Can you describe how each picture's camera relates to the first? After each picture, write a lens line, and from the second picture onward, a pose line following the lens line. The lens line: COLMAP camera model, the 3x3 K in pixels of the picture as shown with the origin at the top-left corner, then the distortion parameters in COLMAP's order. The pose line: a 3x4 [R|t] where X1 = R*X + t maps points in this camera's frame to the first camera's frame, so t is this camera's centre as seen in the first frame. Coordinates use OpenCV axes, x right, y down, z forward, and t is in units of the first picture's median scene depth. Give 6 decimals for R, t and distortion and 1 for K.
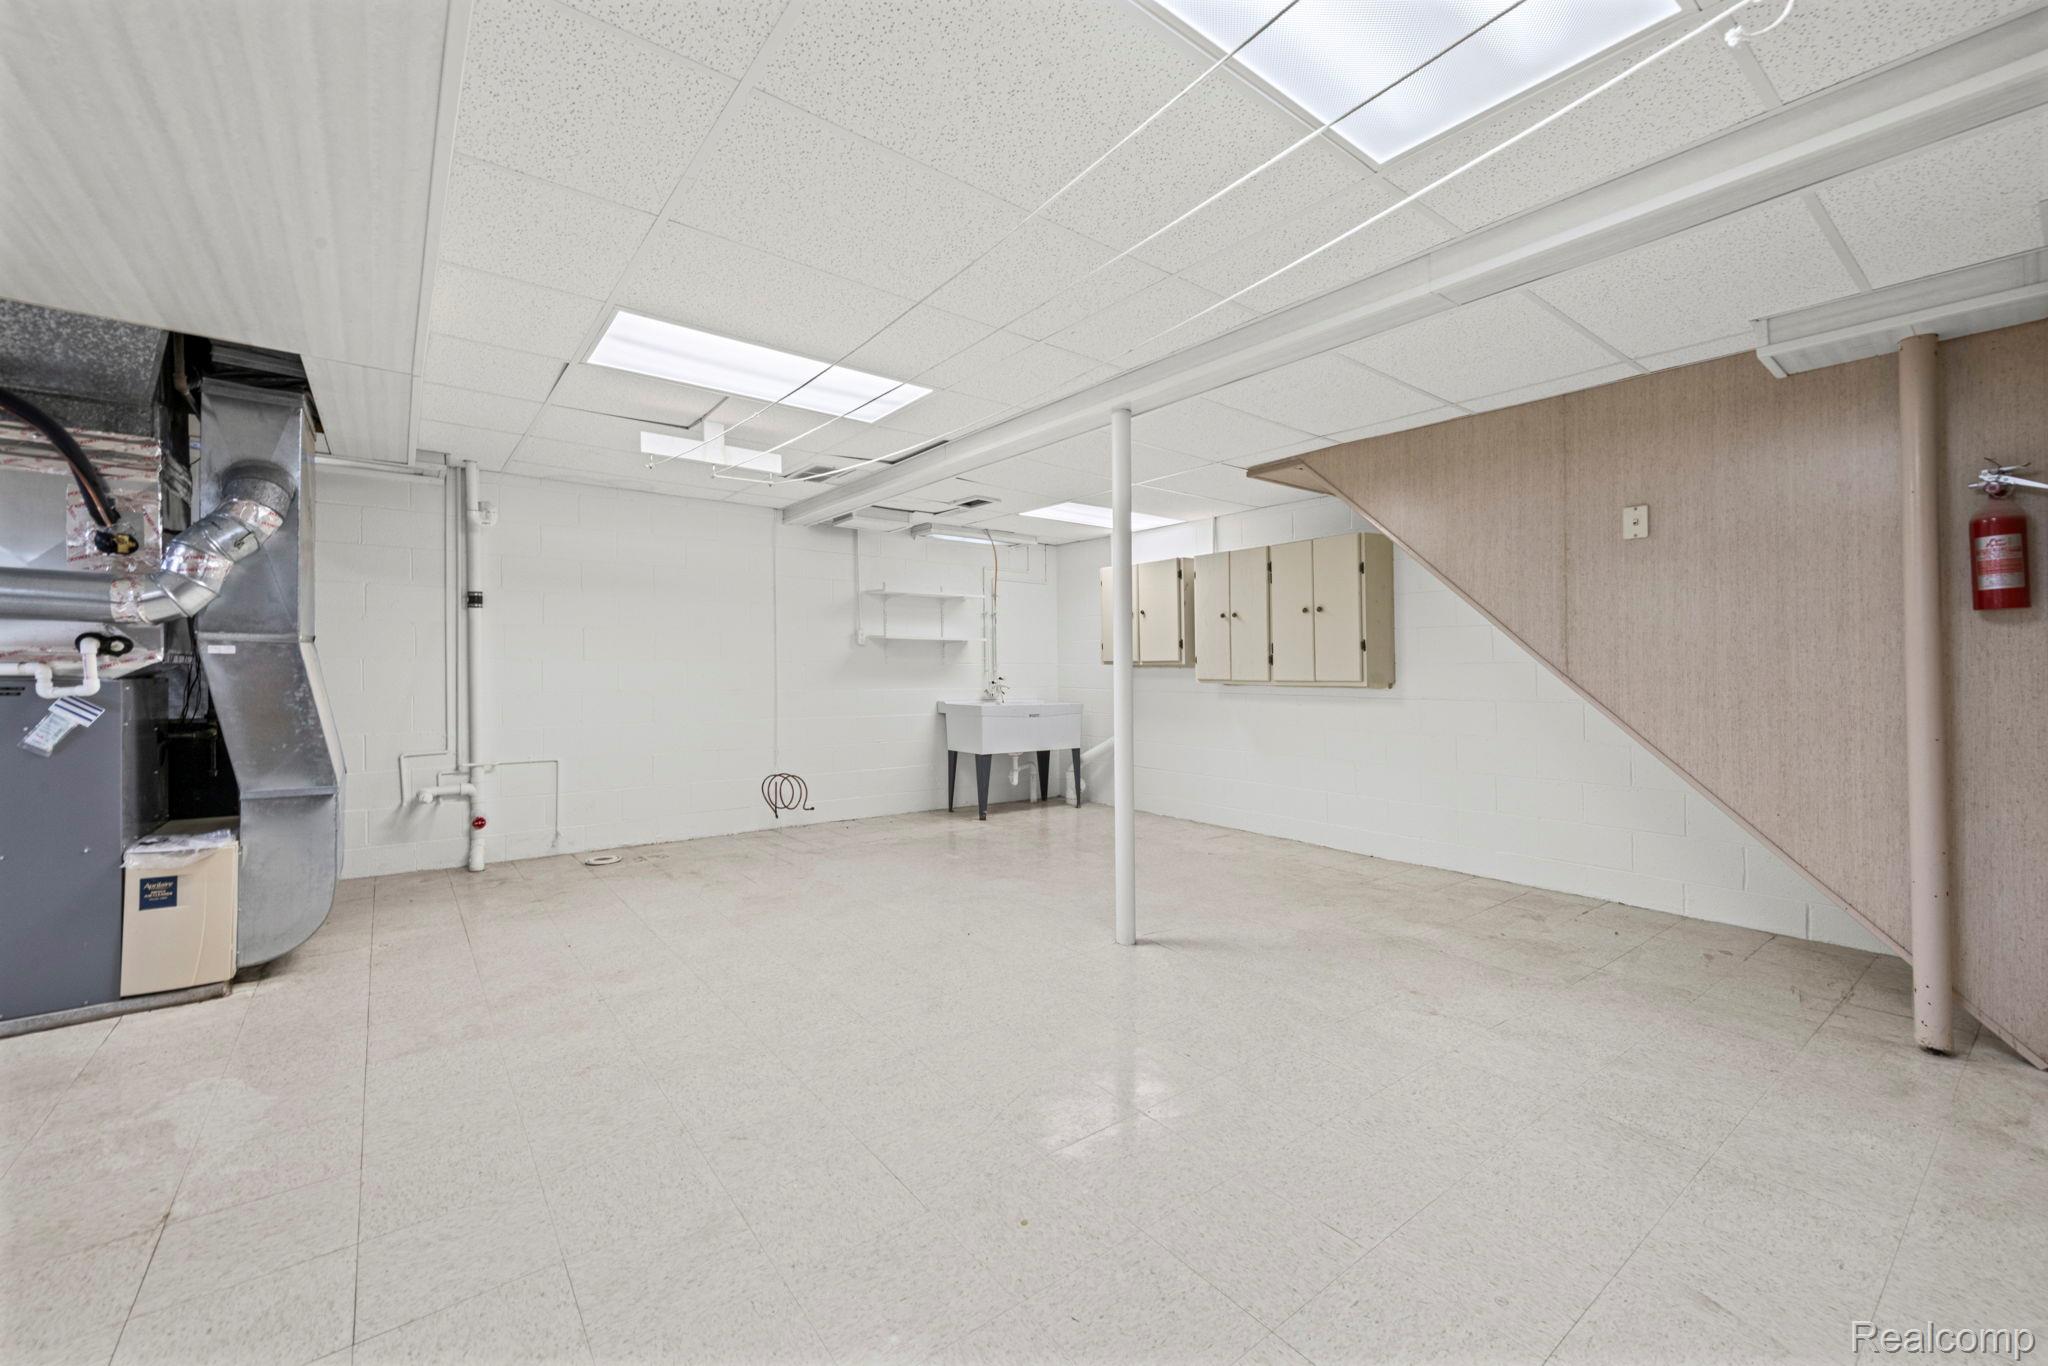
lens RADIAL K [[834.3, 0, 1010.4], [0, 834.3, 628.4], [0, 0, 1]] dist [0.001268, -0.000435]
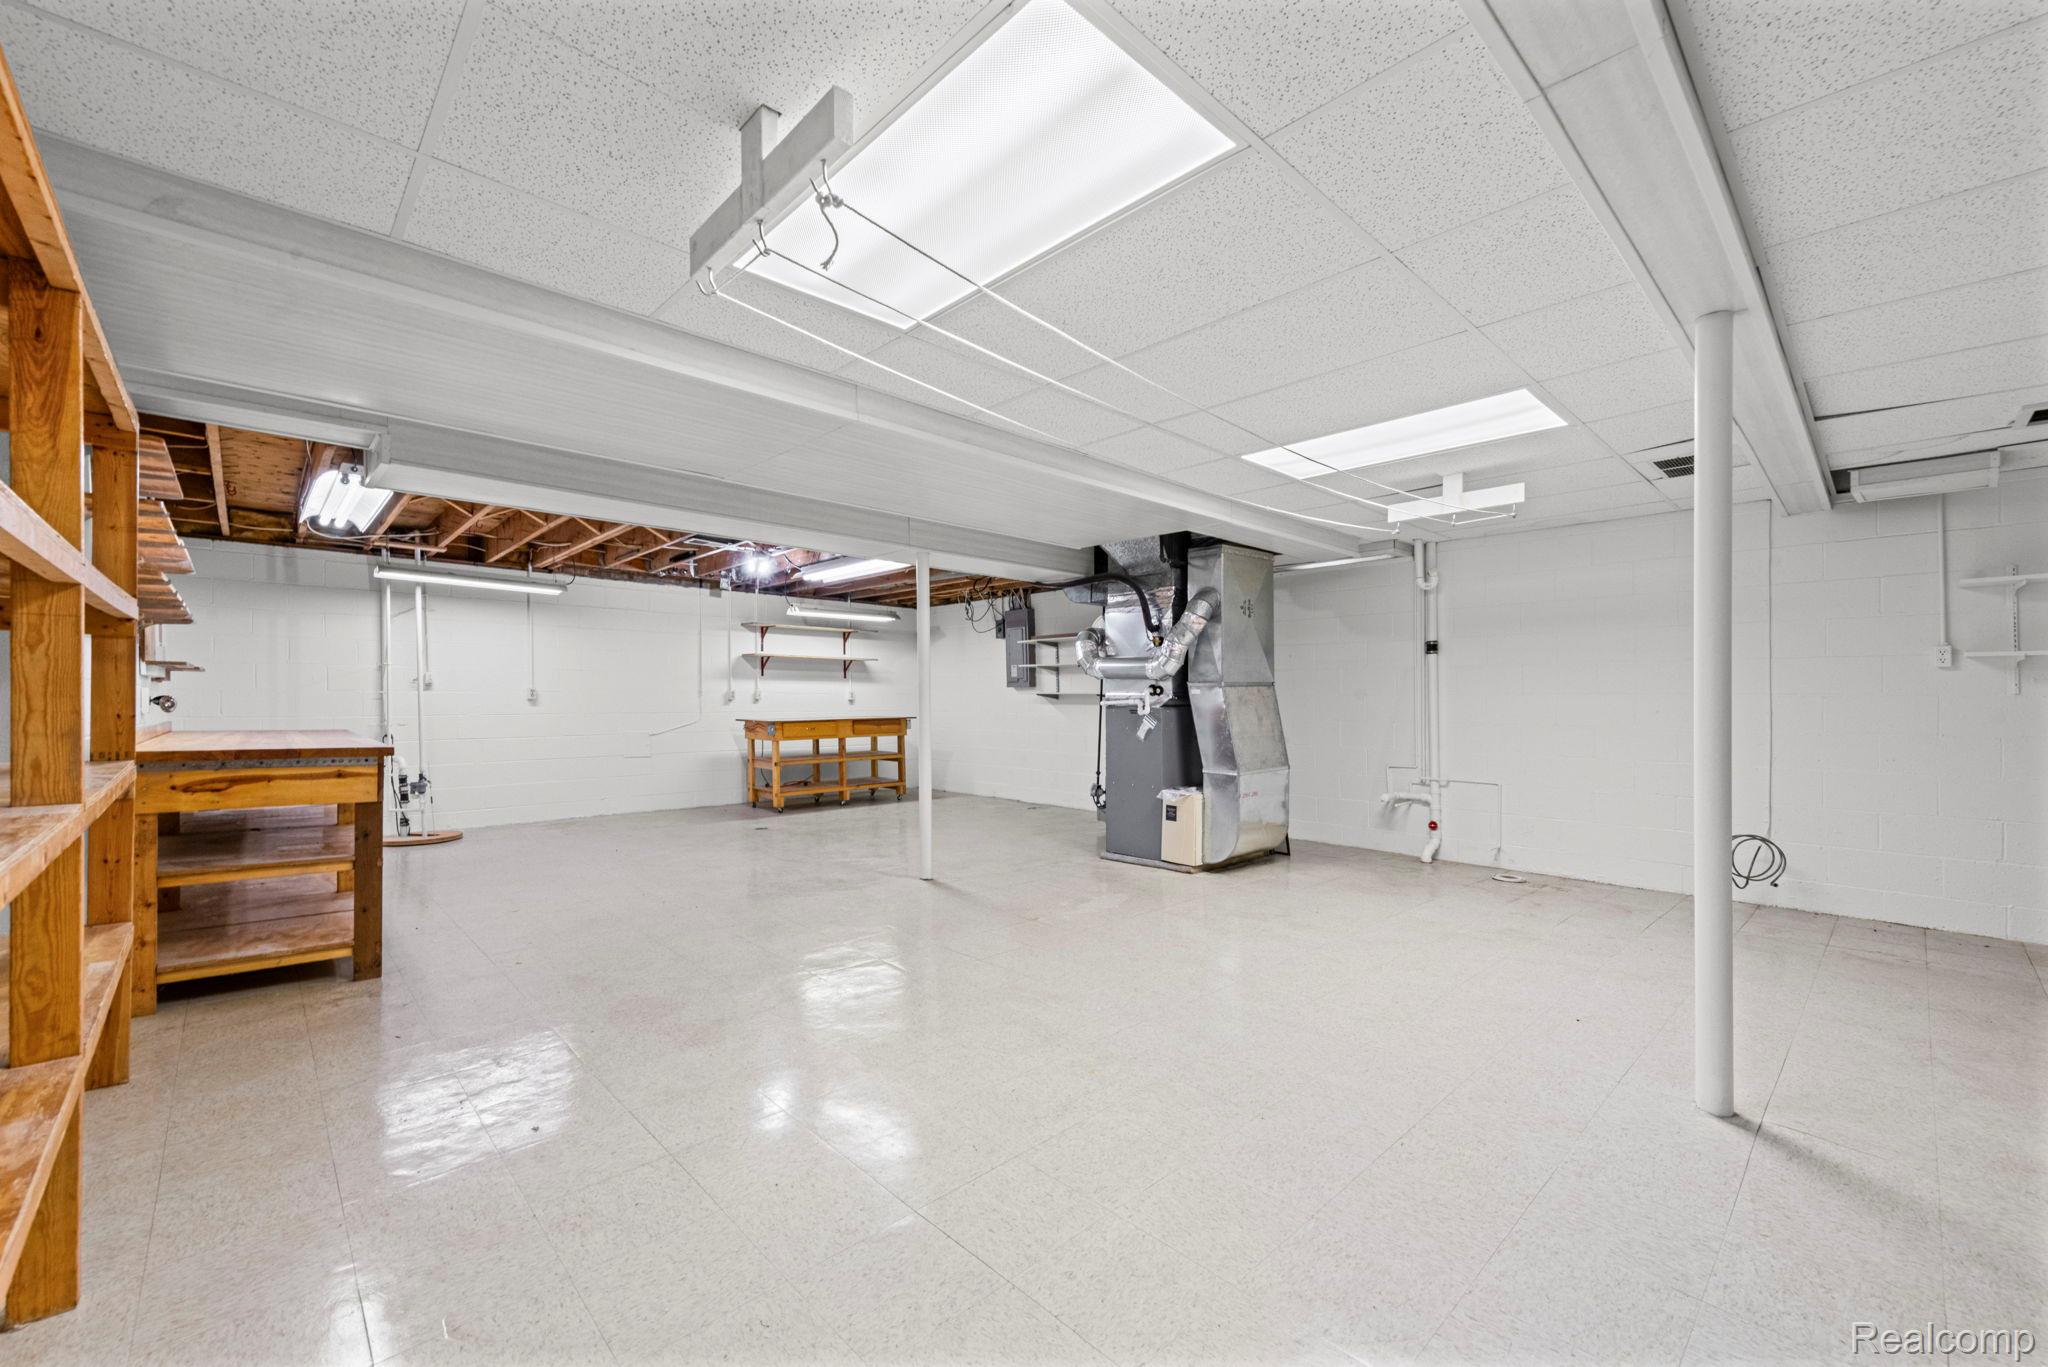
lens RADIAL K [[827.0, 0, 1025.1], [0, 827.0, 658.3], [0, 0, 1]] dist [0.002494, -0.000489]
pose [[0.082879, -0.053715, -0.995111, 0.865127], [0.044969, 0.997731, -0.050111, 0.026472], [0.995545, -0.040596, 0.085106, 0.452729]]
